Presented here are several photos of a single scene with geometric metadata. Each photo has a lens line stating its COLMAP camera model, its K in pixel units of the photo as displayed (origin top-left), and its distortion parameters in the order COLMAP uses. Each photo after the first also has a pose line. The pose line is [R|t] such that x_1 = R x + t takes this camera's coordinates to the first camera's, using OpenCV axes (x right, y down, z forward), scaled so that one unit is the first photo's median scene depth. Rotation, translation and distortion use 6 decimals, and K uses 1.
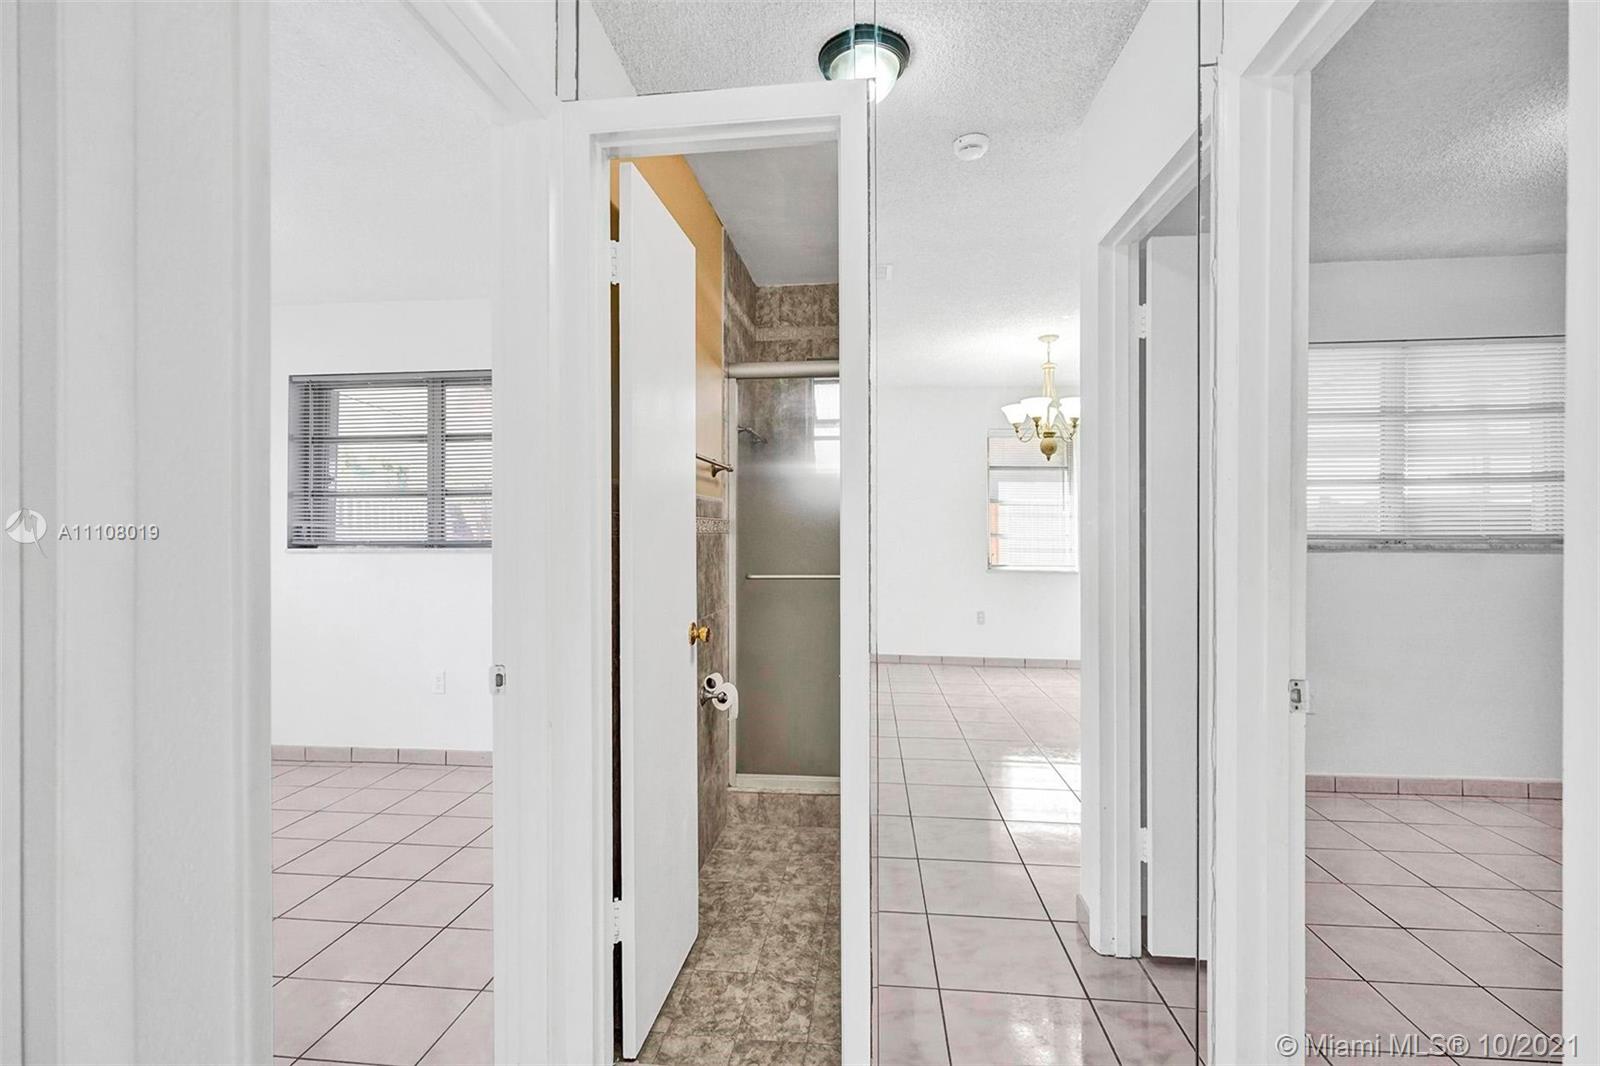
lens RADIAL K [[728.7, 0, 800.3], [0, 728.7, 551.5], [0, 0, 1]] dist [-0.002583, -0.000252]
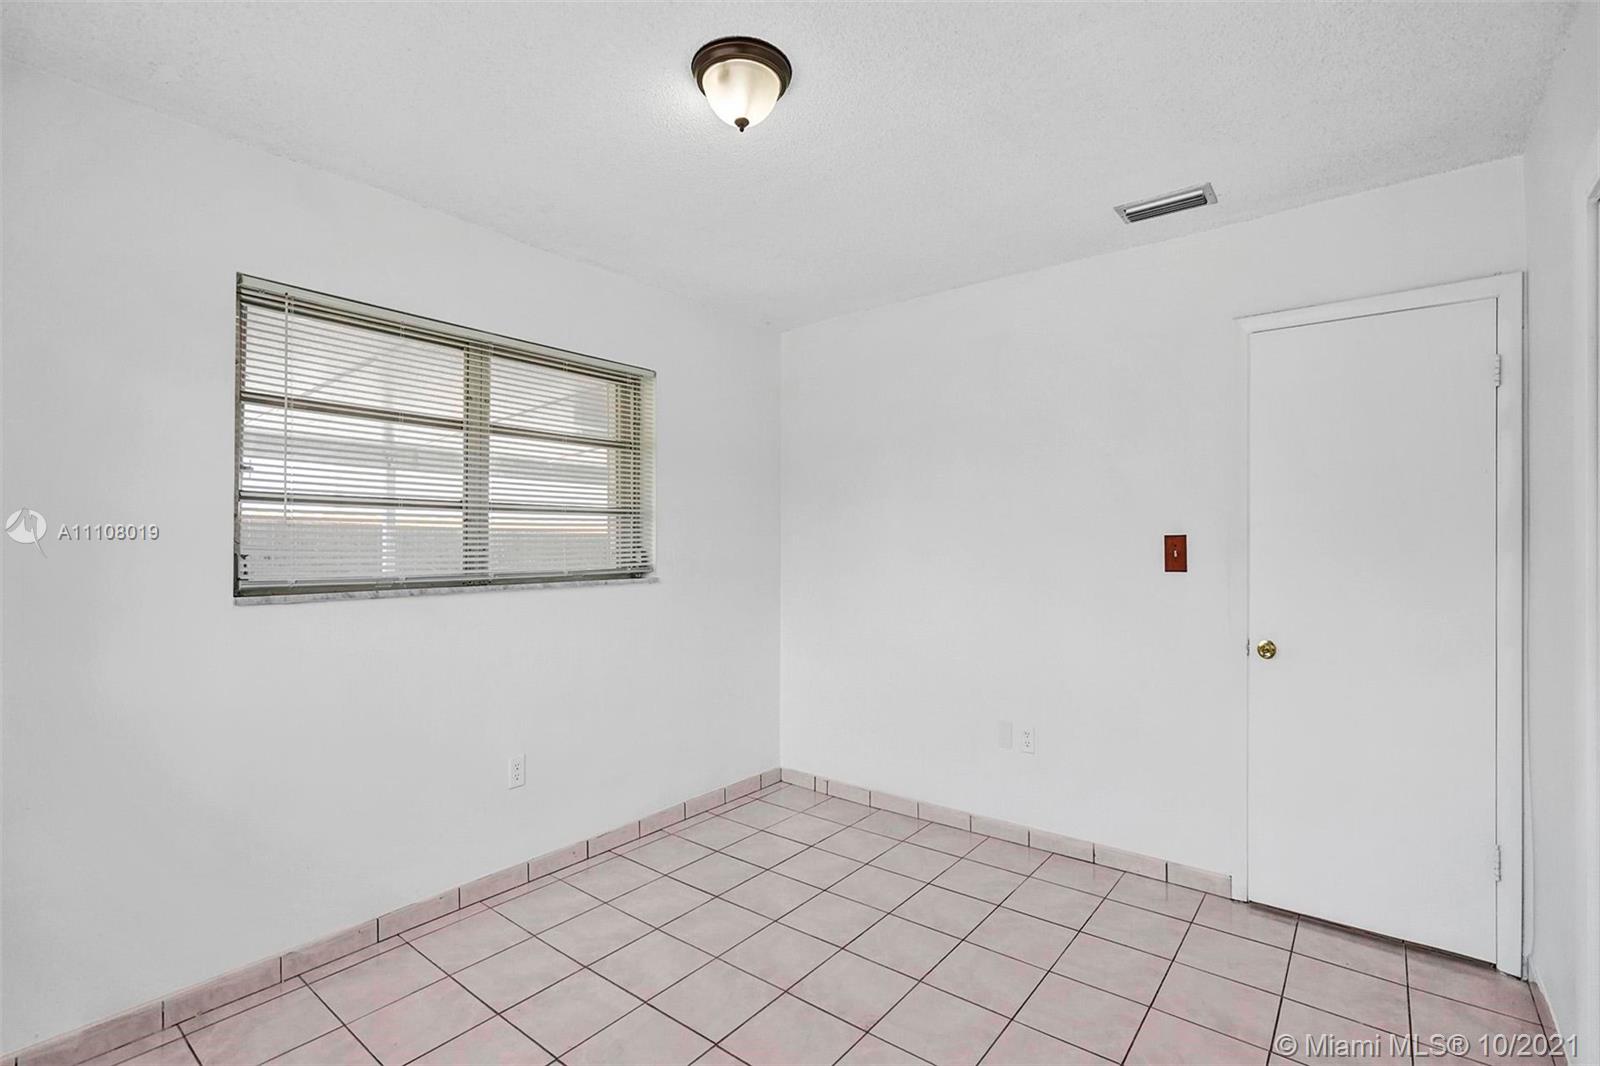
lens RADIAL K [[726.6, 0, 797.7], [0, 726.6, 566.1], [0, 0, 1]] dist [-0.002020, -0.000079]
pose [[0.534346, -0.021388, 0.844995, -0.923010], [0.021128, 0.999705, 0.011943, -0.024728], [-0.845001, 0.011471, 0.534641, 0.370826]]
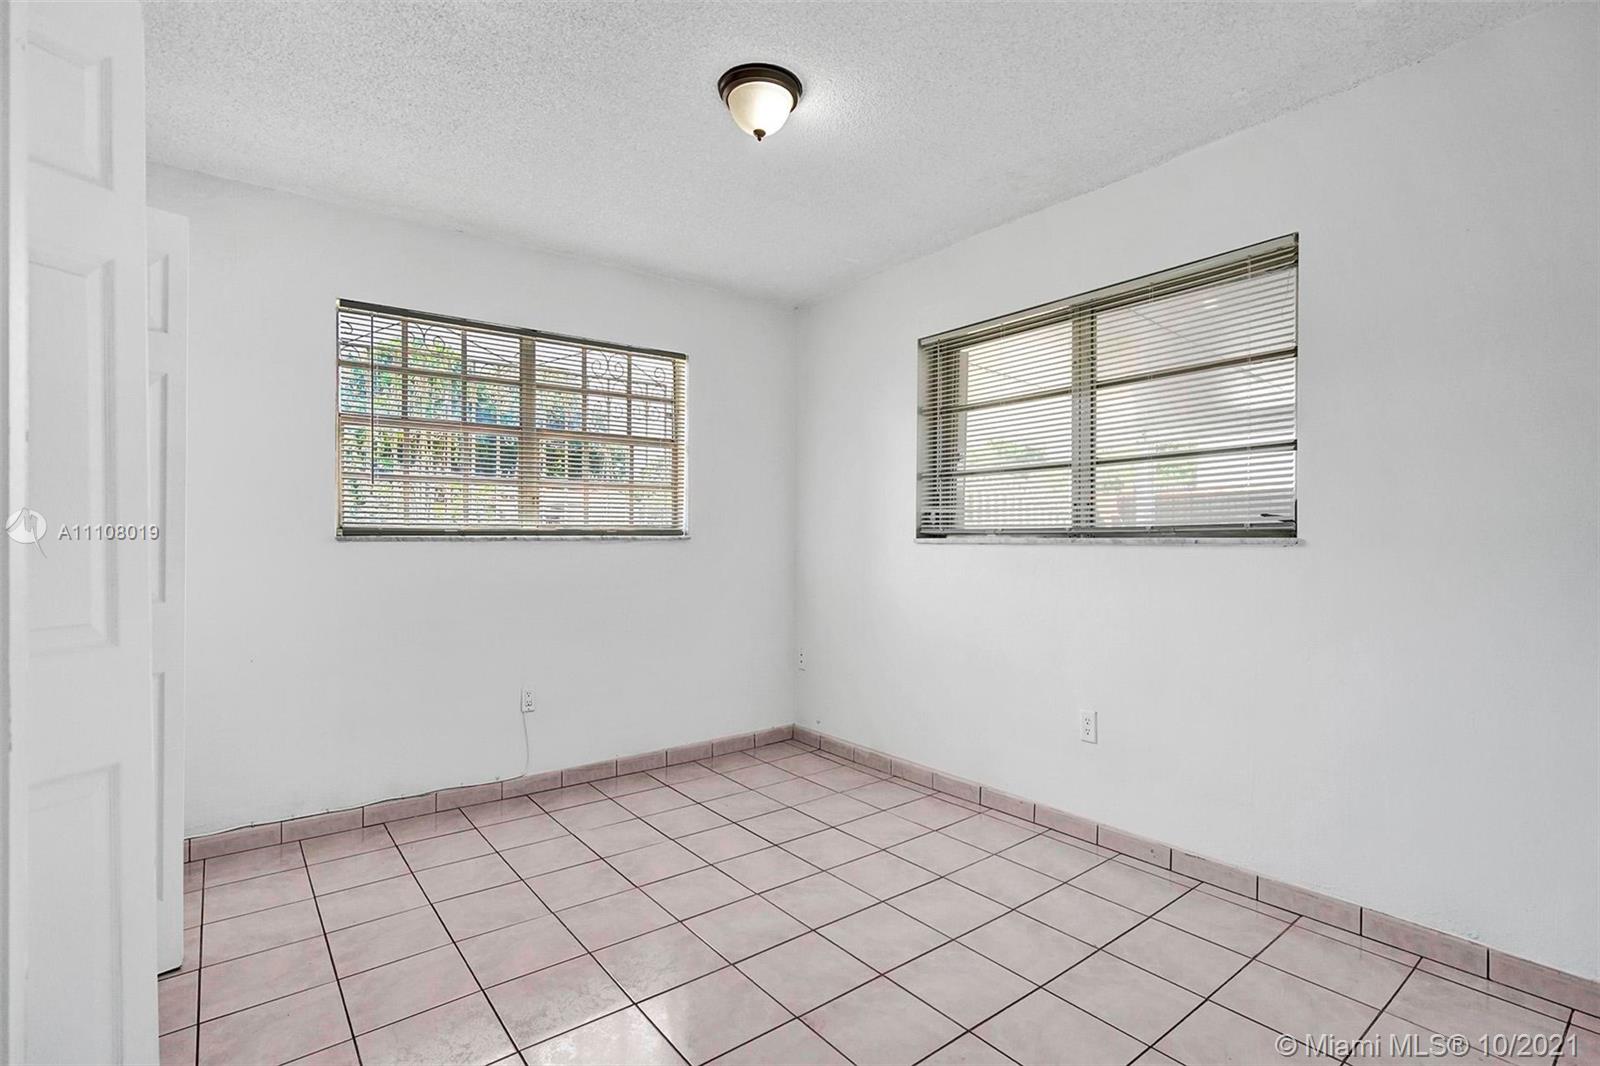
lens RADIAL K [[743.5, 0, 800.0], [0, 743.5, 533.0], [0, 0, 1]] dist [-0.002786, 0.008018]
pose [[0.706100, -0.003119, -0.708105, -0.173774], [-0.004665, 0.999948, -0.009057, -0.001483], [0.708096, 0.009698, 0.706049, 0.274550]]
